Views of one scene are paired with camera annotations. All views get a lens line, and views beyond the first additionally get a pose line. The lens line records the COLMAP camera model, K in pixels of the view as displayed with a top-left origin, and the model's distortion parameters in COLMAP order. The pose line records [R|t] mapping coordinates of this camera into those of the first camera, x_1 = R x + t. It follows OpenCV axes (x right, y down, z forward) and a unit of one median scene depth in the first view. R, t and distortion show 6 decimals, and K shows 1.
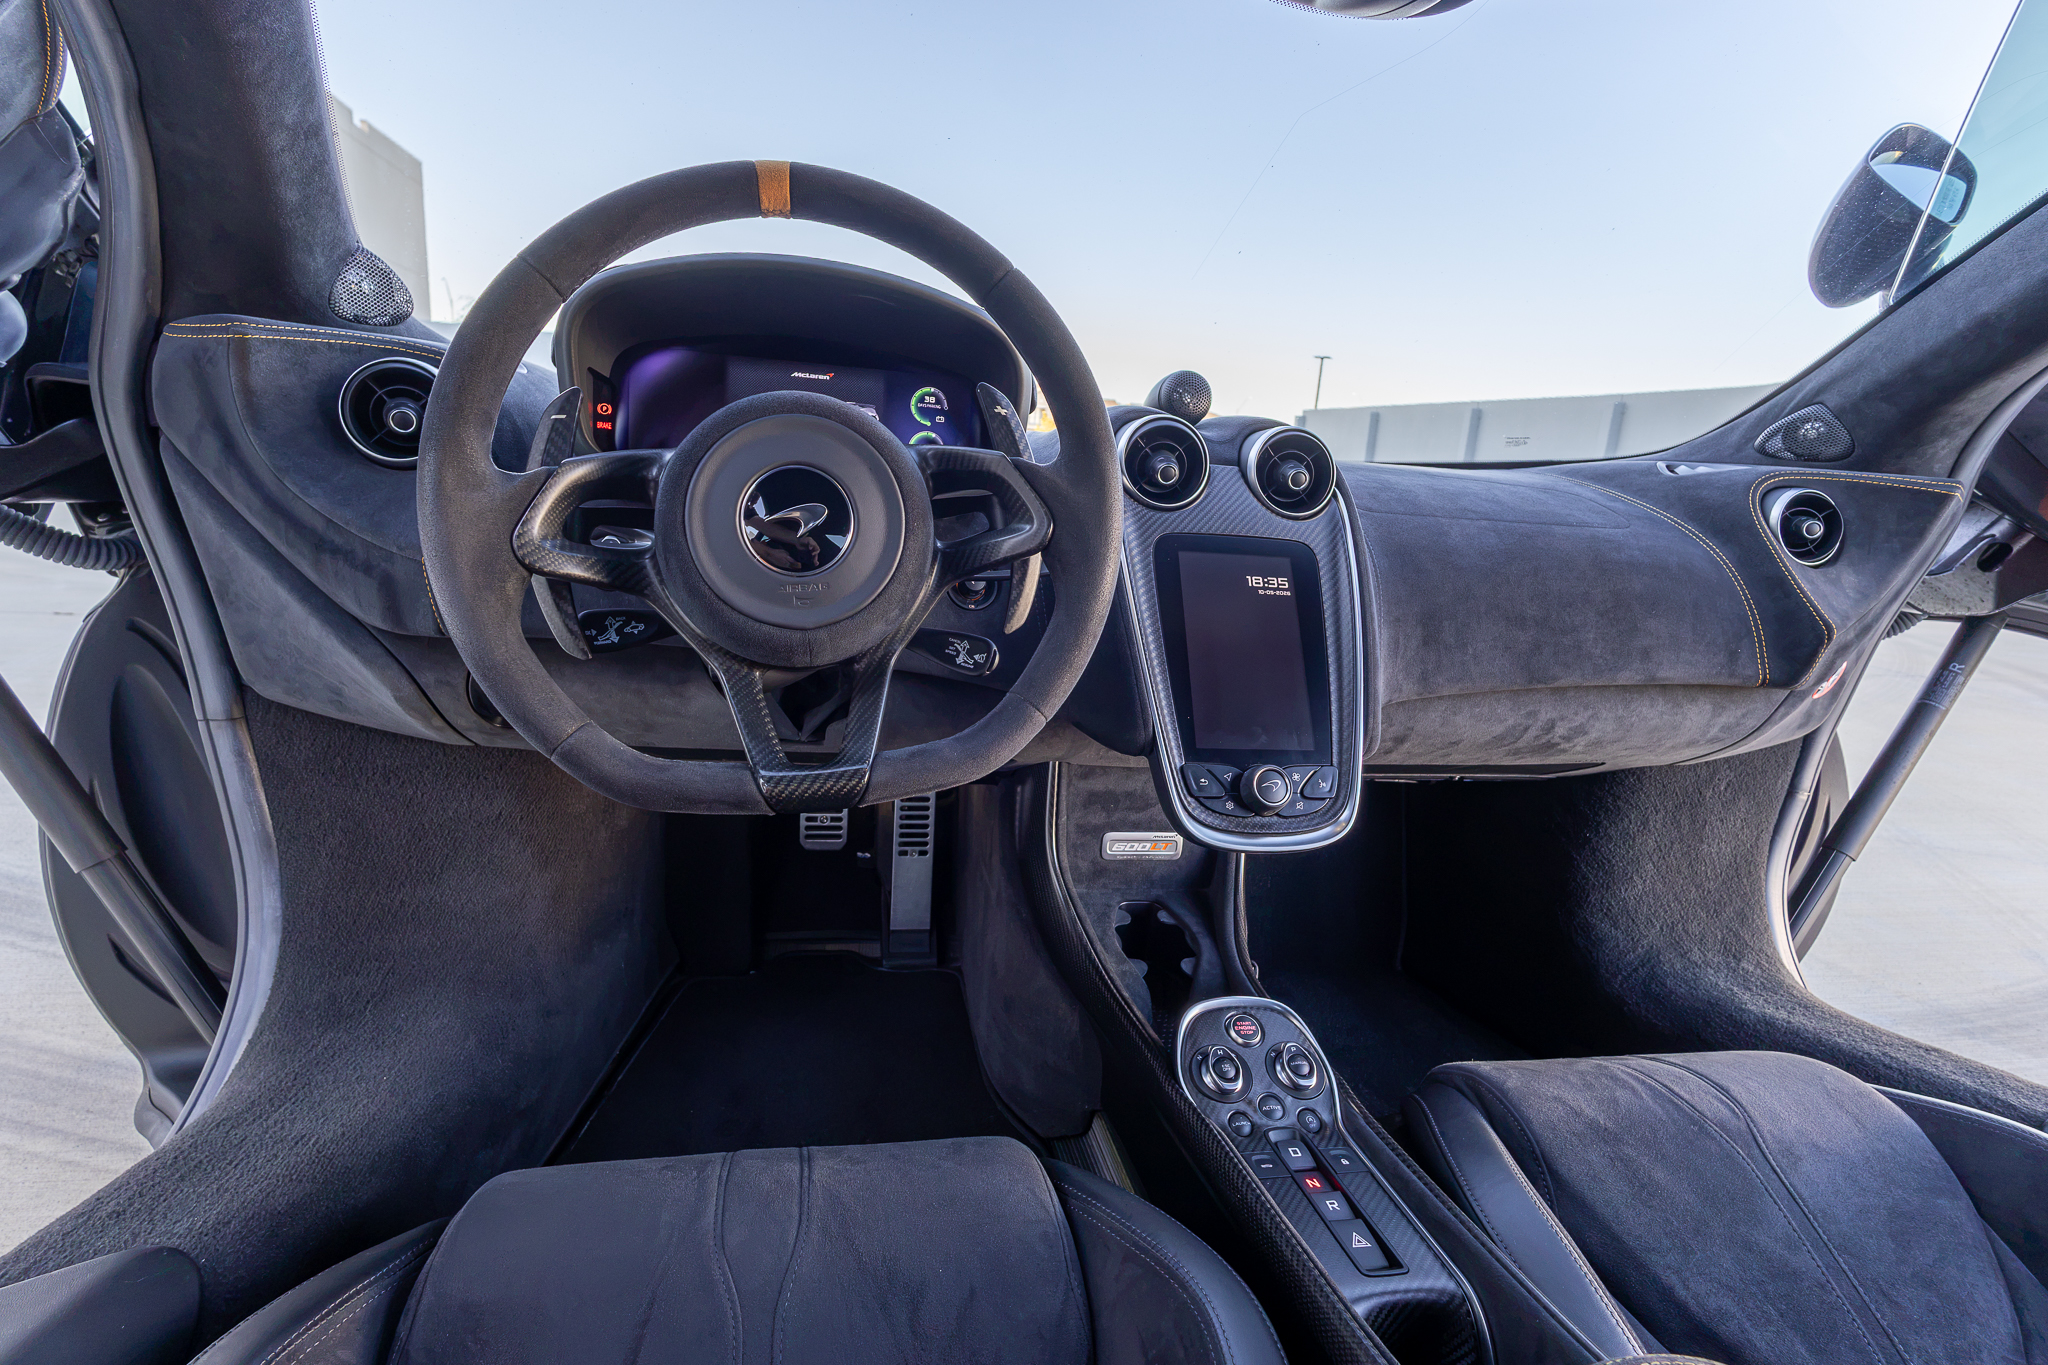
lens RADIAL K [[989.5, 0, 1024.0], [0, 989.5, 682.5], [0, 0, 1]] dist [0.004144, -0.000546]
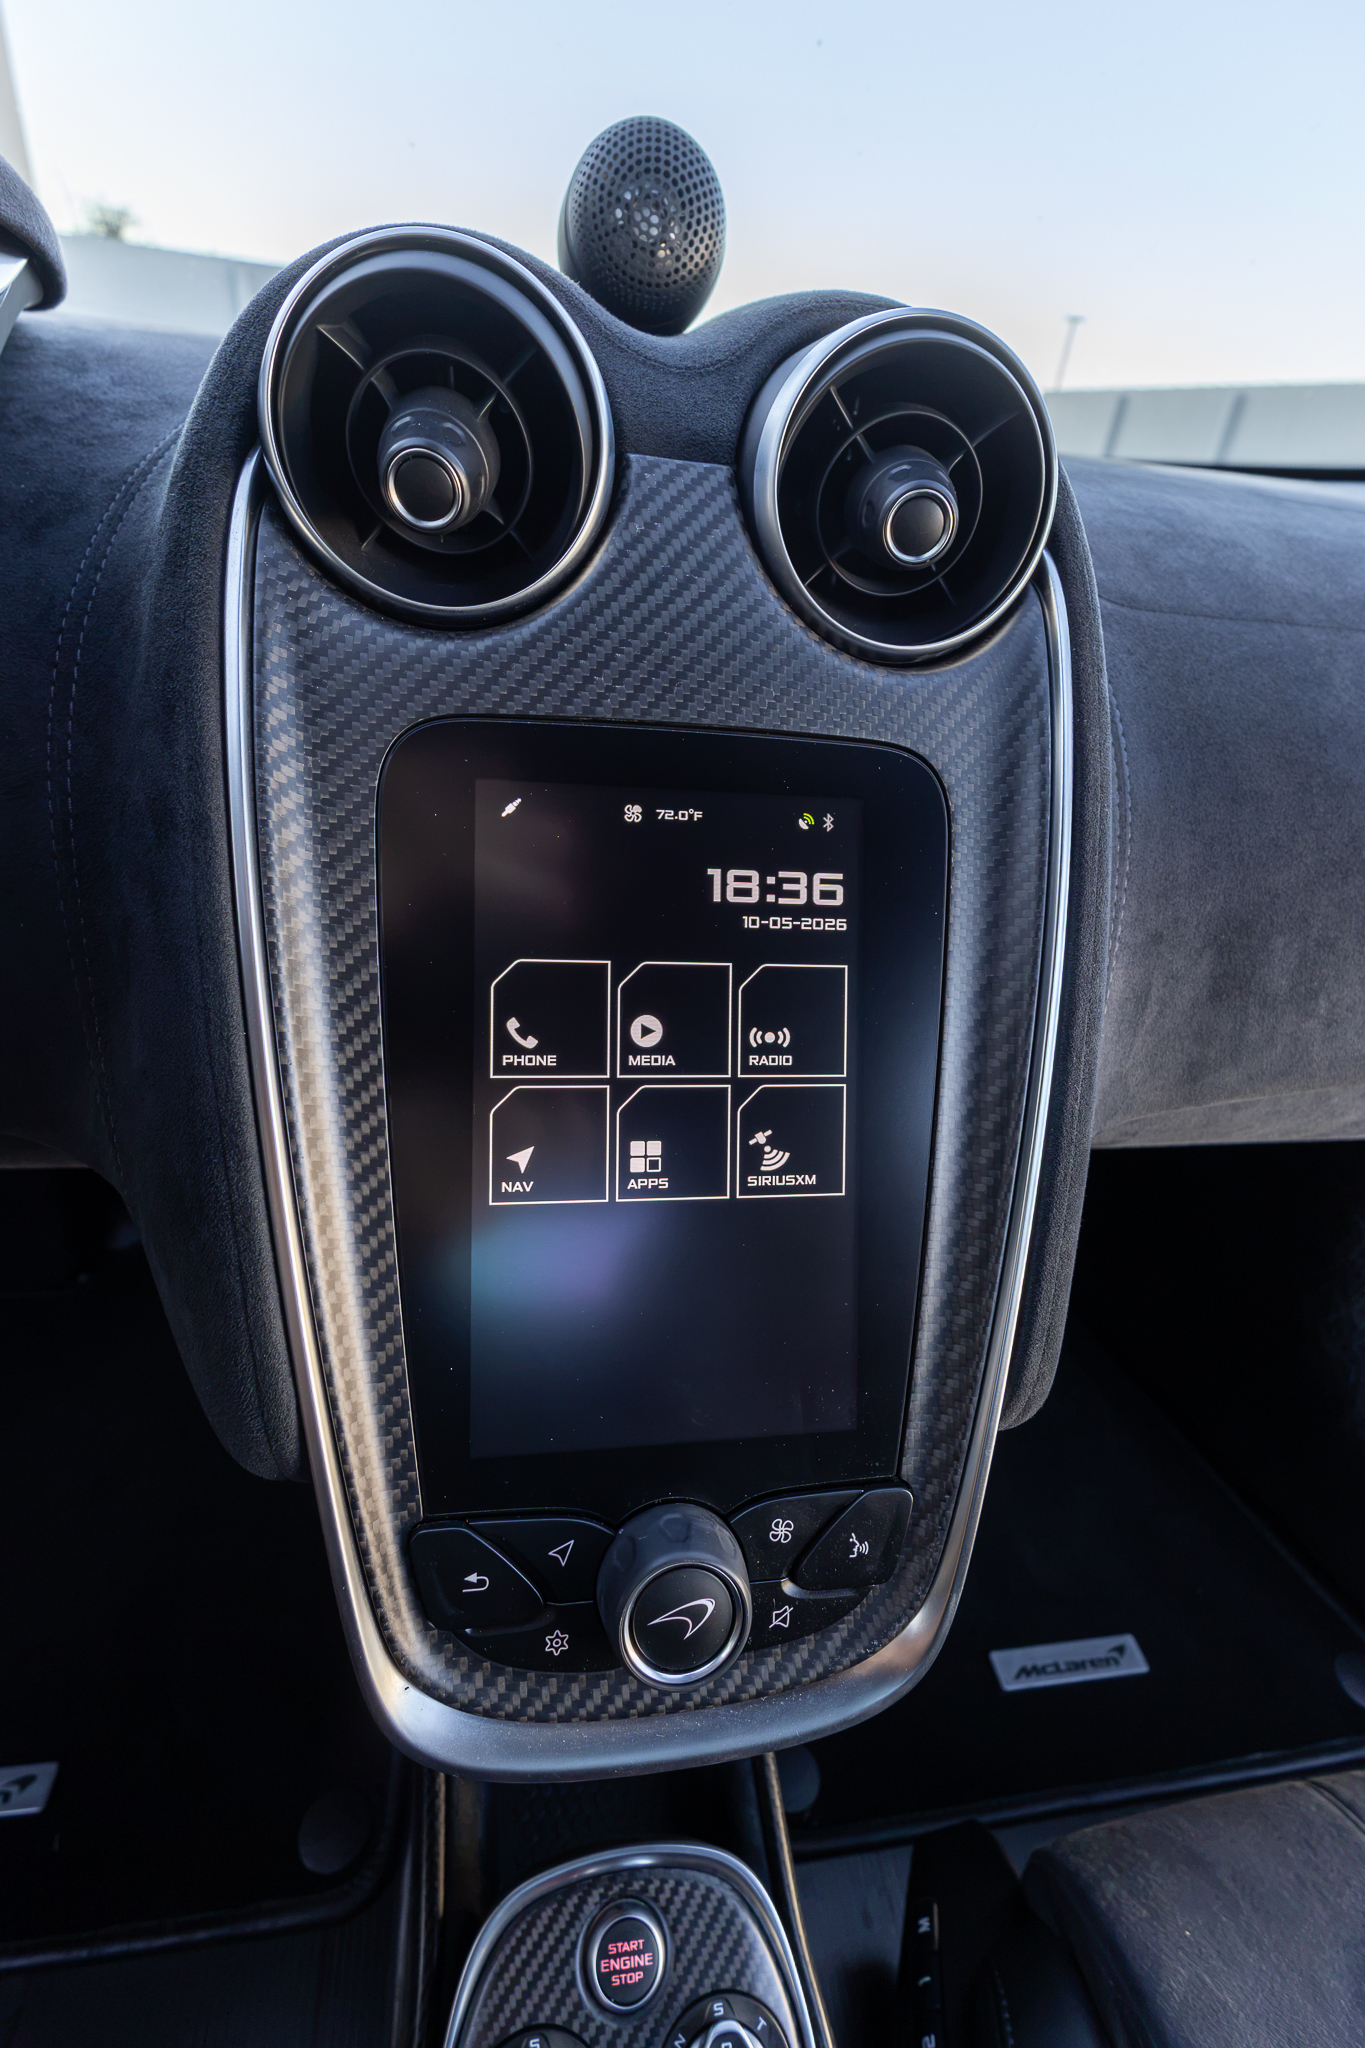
lens RADIAL K [[937.3, 0, 682.5], [0, 937.3, 1024.0], [0, 0, 1]] dist [-0.000531, -0.001068]
pose [[0.998730, 0.045415, -0.021815, 0.544066], [-0.035758, 0.943967, 0.328096, -0.380679], [0.035493, -0.326899, 0.944393, 1.705573]]
